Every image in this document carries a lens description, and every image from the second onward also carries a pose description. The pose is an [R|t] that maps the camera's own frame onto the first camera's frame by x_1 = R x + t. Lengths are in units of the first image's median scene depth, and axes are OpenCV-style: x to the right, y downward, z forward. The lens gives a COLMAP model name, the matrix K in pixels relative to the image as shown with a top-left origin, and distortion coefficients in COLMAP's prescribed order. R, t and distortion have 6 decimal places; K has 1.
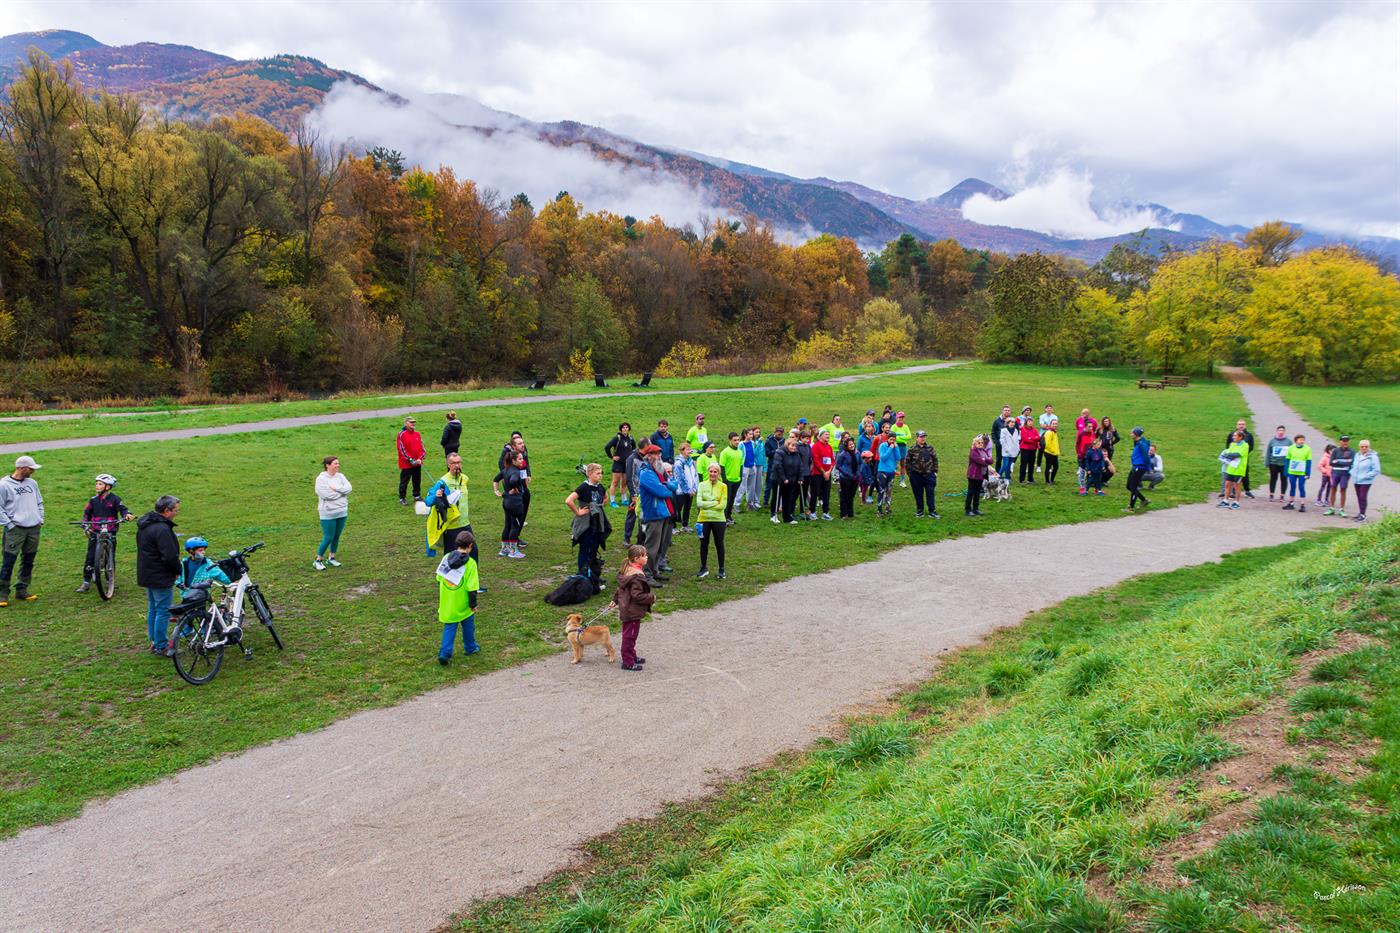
lens RADIAL K [[1101.5, 0, 700.4], [0, 1101.5, 470.7], [0, 0, 1]] dist [0.020666, -0.022837]
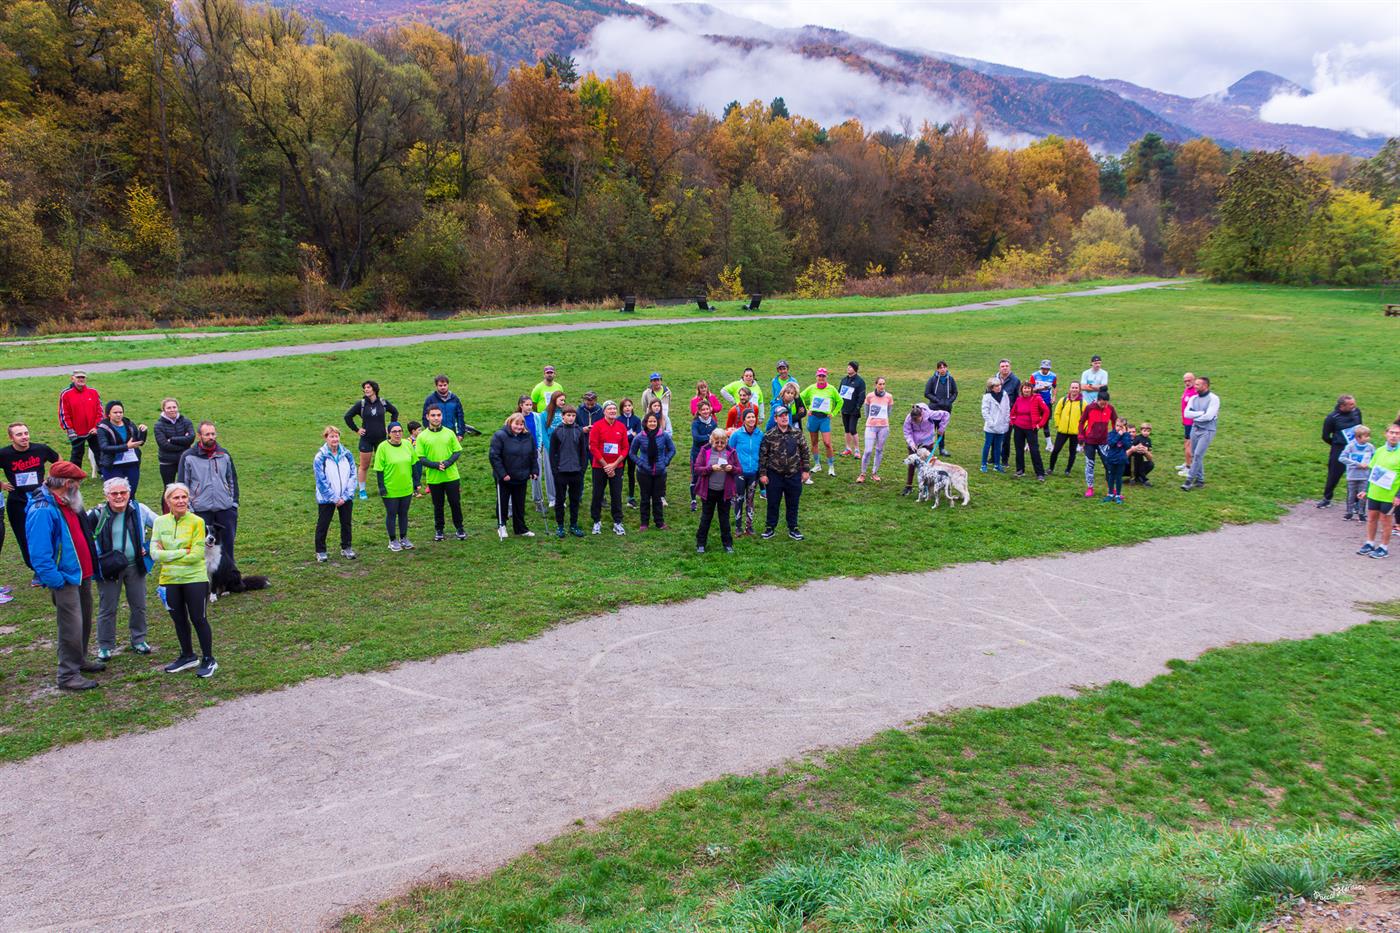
lens RADIAL K [[1097.6, 0, 706.4], [0, 1097.6, 469.7], [0, 0, 1]] dist [0.009709, -0.003511]
pose [[0.976979, 0.039817, -0.209584, 0.067645], [-0.023689, 0.996600, 0.078909, -0.011076], [0.212014, -0.072127, 0.974601, 0.078263]]
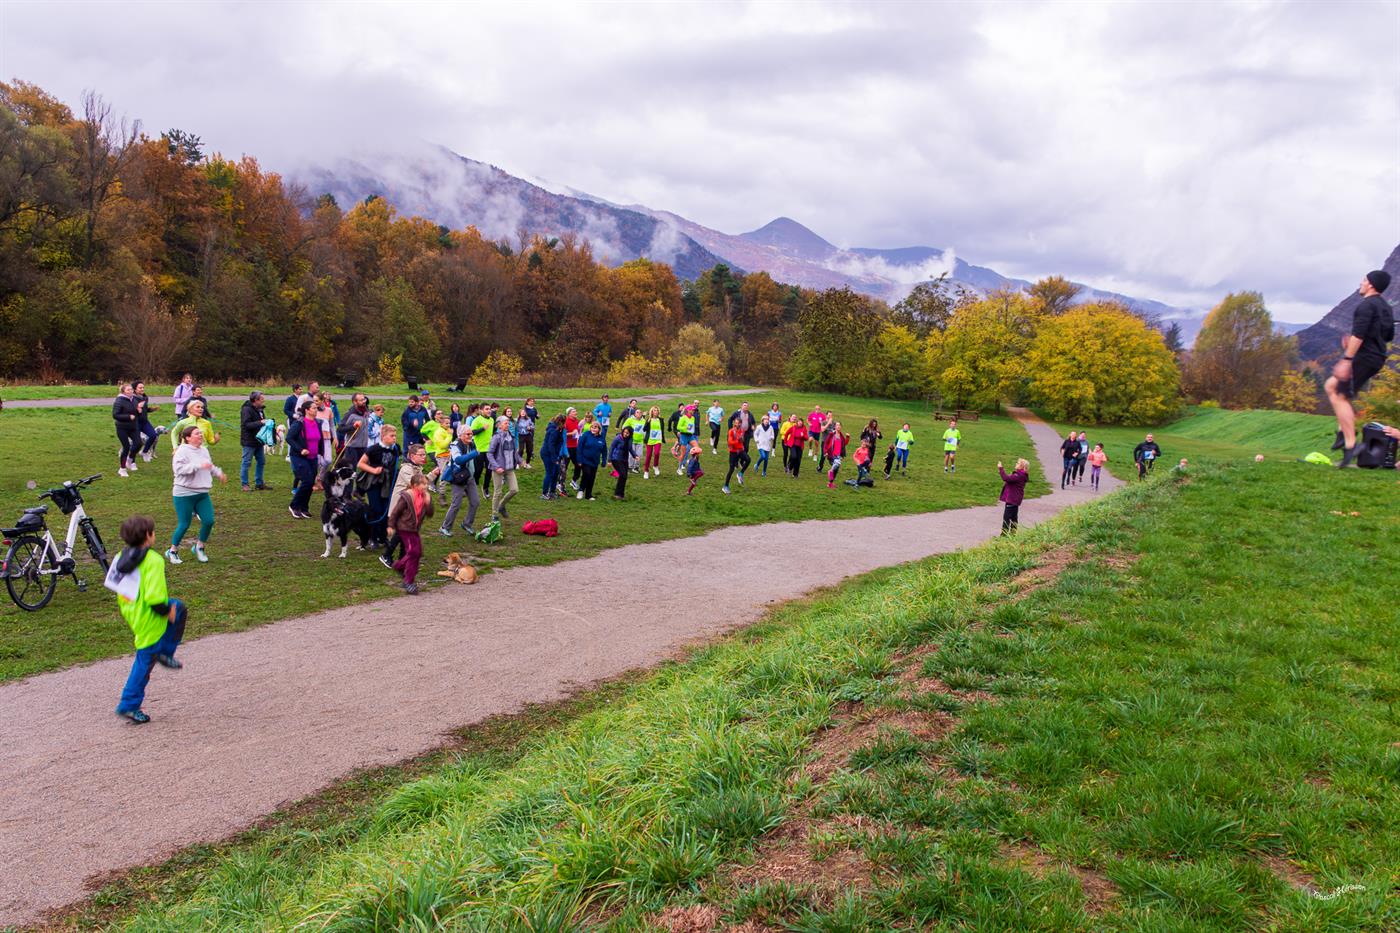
lens RADIAL K [[1110.9, 0, 695.9], [0, 1110.9, 475.6], [0, 0, 1]] dist [0.026461, -0.035586]
pose [[0.984827, 0.038116, 0.169304, -0.005287], [-0.034841, 0.999145, -0.022270, 0.008574], [-0.170008, 0.016034, 0.985312, -0.008288]]
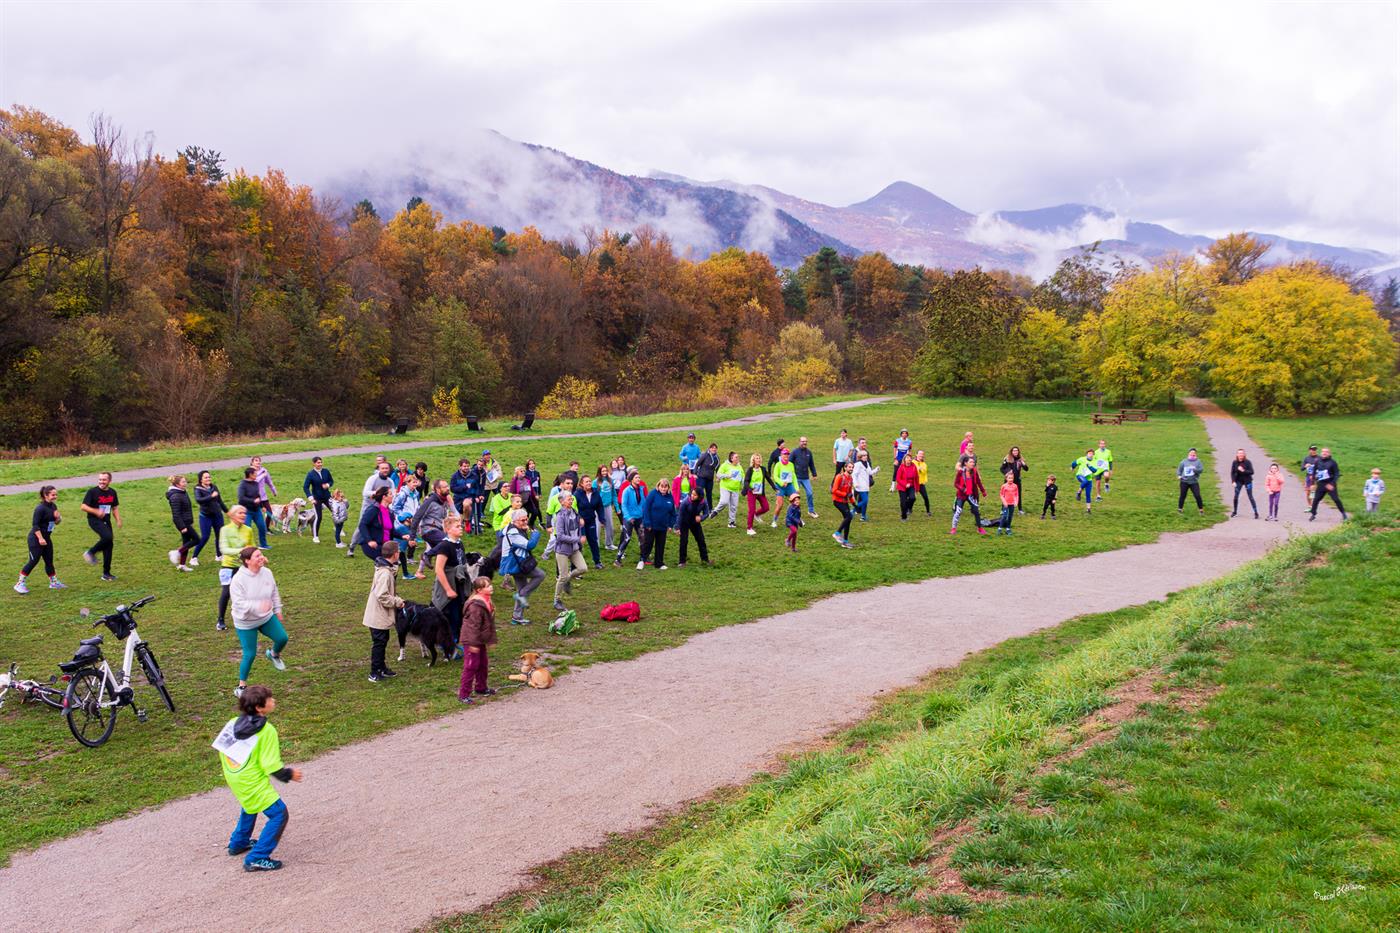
lens RADIAL K [[1332.6, 0, 701.0], [0, 1332.6, 503.2], [0, 0, 1]] dist [-0.020136, 0.024929]
pose [[0.996101, -0.020246, 0.085869, -0.003953], [0.022062, 0.999551, -0.020255, 0.002458], [-0.085420, 0.022070, 0.996101, -0.018696]]
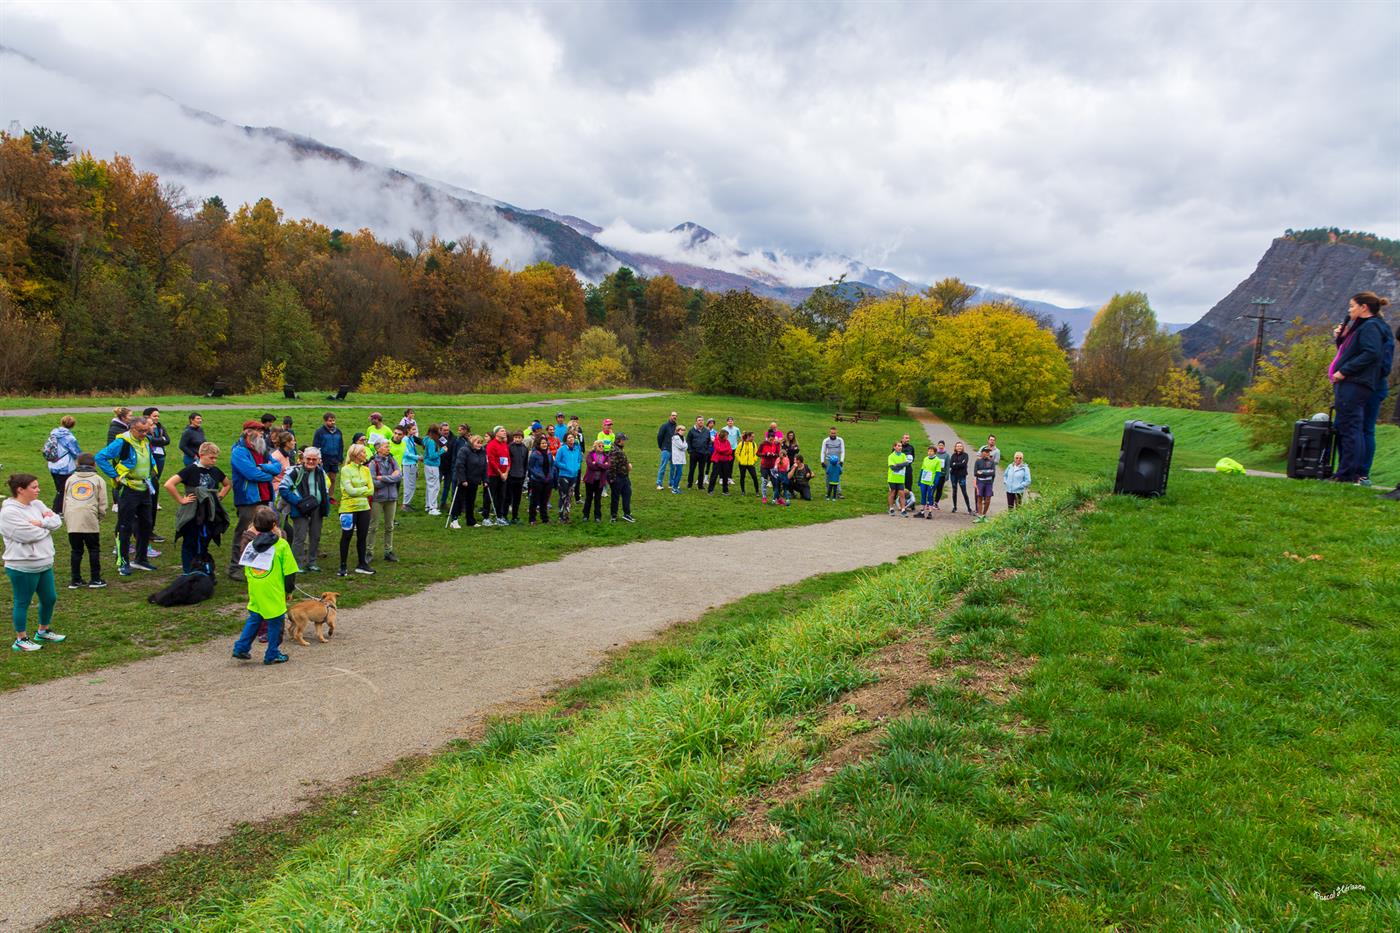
lens RADIAL K [[1101.5, 0, 700.4], [0, 1101.5, 470.7], [0, 0, 1]] dist [0.020666, -0.022837]
pose [[0.967775, 0.020481, 0.250982, 0.007479], [-0.013078, 0.999430, -0.031131, 0.005857], [-0.251476, 0.026845, 0.967491, 0.012070]]
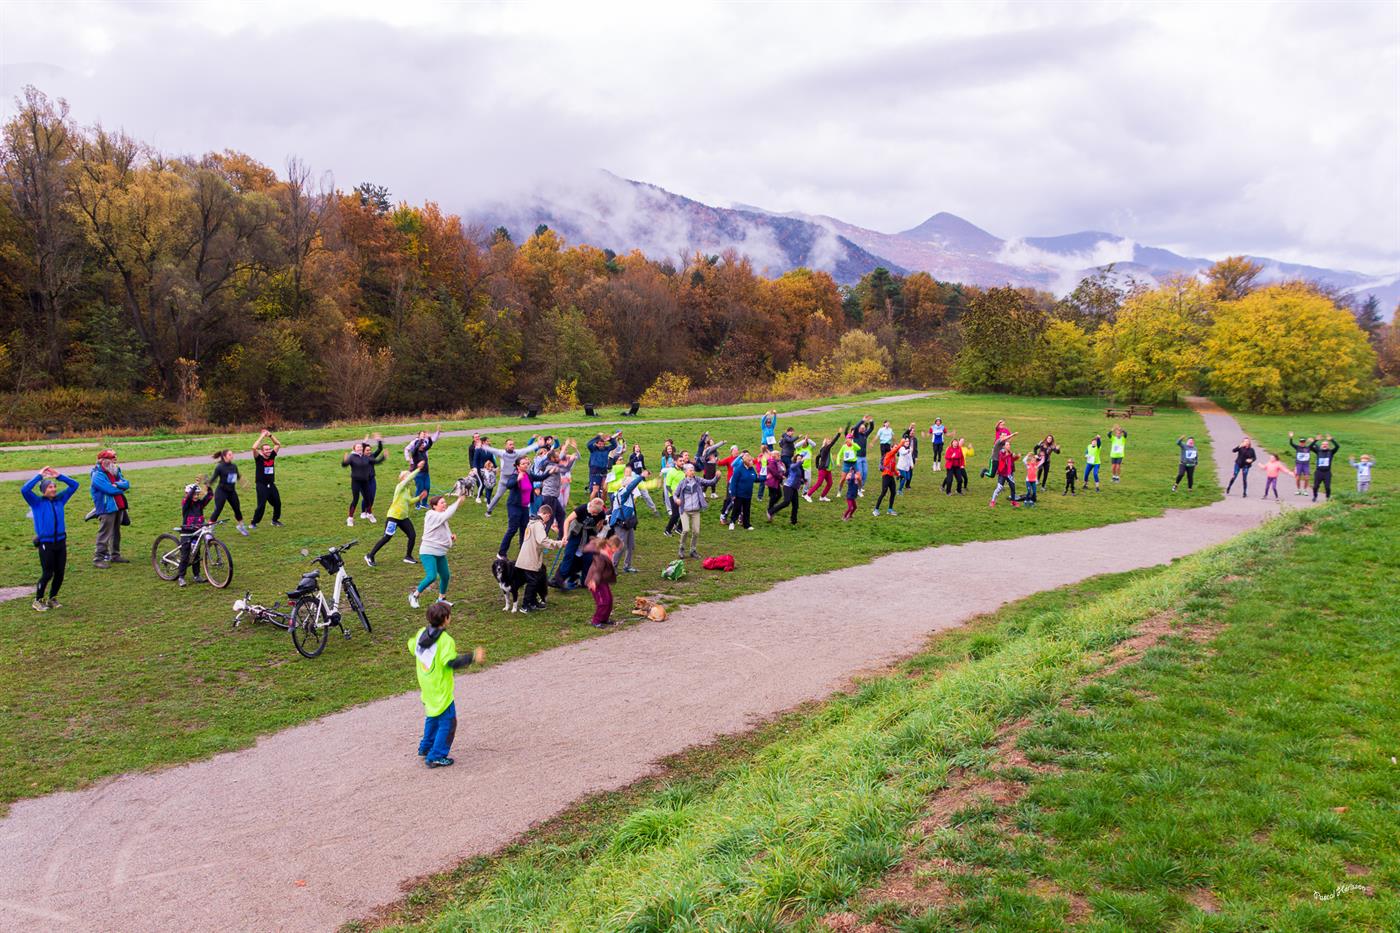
lens RADIAL K [[1101.5, 0, 700.4], [0, 1101.5, 470.7], [0, 0, 1]] dist [0.020666, -0.022837]
pose [[0.999745, -0.002681, 0.022435, -0.006868], [0.003310, 0.999601, -0.028049, 0.003030], [-0.022351, 0.028116, 0.999355, -0.023102]]
